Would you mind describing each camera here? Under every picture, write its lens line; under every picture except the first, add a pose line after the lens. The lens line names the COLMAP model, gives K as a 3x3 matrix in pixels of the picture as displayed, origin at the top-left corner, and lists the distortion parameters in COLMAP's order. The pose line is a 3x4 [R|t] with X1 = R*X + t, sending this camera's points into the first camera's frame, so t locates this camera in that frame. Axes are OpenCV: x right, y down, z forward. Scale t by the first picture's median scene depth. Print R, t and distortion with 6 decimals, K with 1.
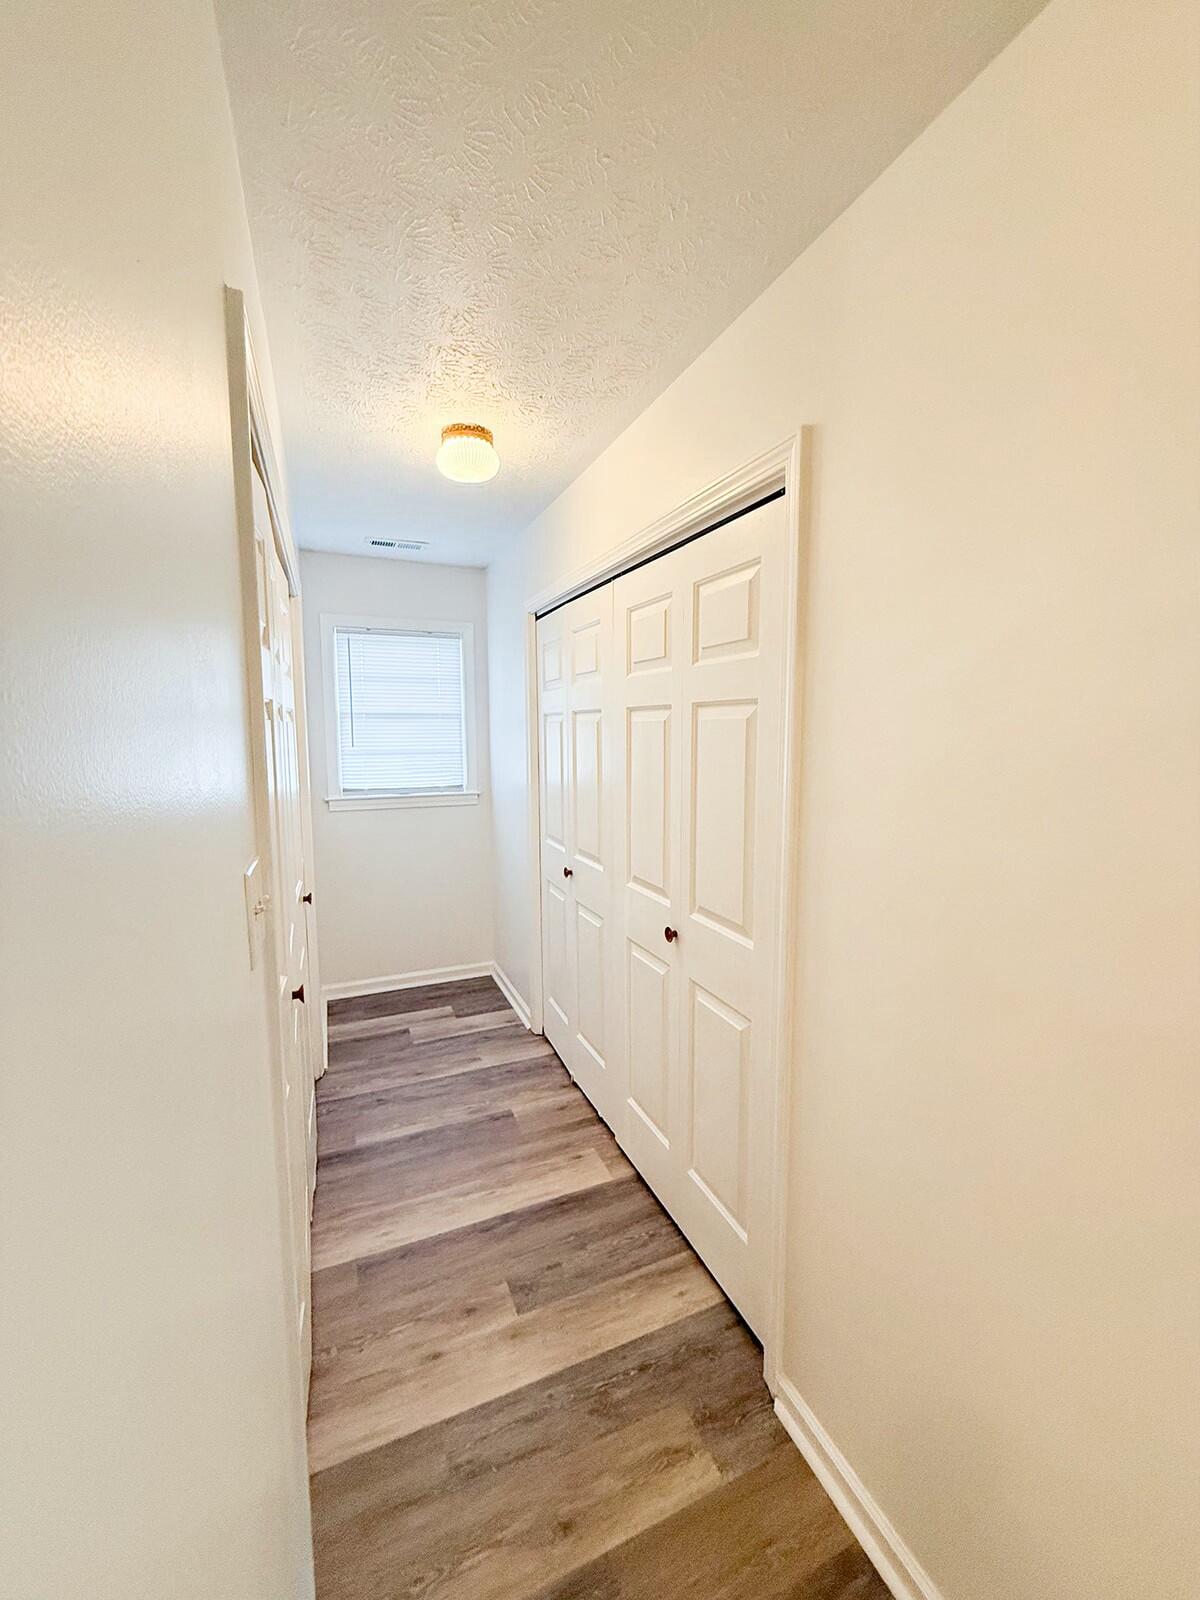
lens RADIAL K [[646.1, 0, 601.5], [0, 646.1, 796.9], [0, 0, 1]] dist [0.000232, 0.000309]
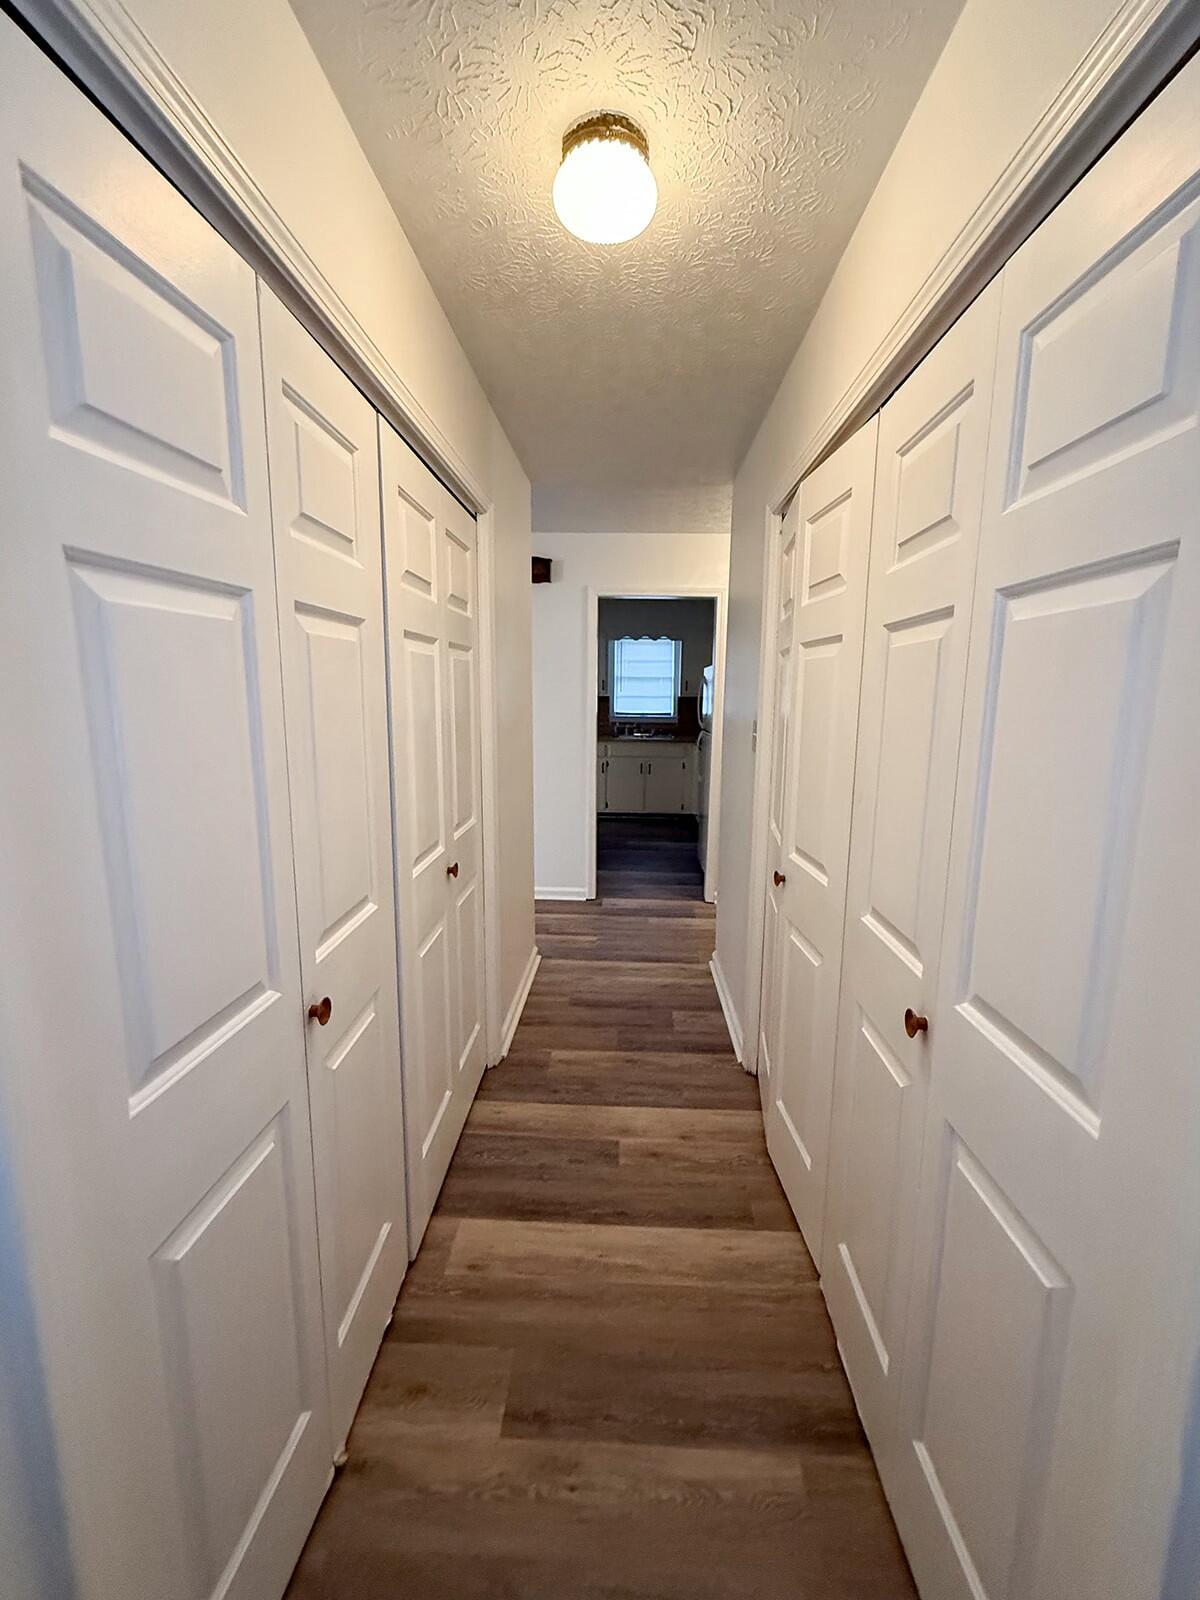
lens RADIAL K [[646.1, 0, 597.2], [0, 646.1, 795.2], [0, 0, 1]] dist [0.000232, 0.000309]
pose [[-0.899592, -0.063900, 0.432031, -0.526346], [0.052986, 0.965962, 0.253201, -0.149719], [-0.433505, 0.250669, -0.865586, 1.723816]]
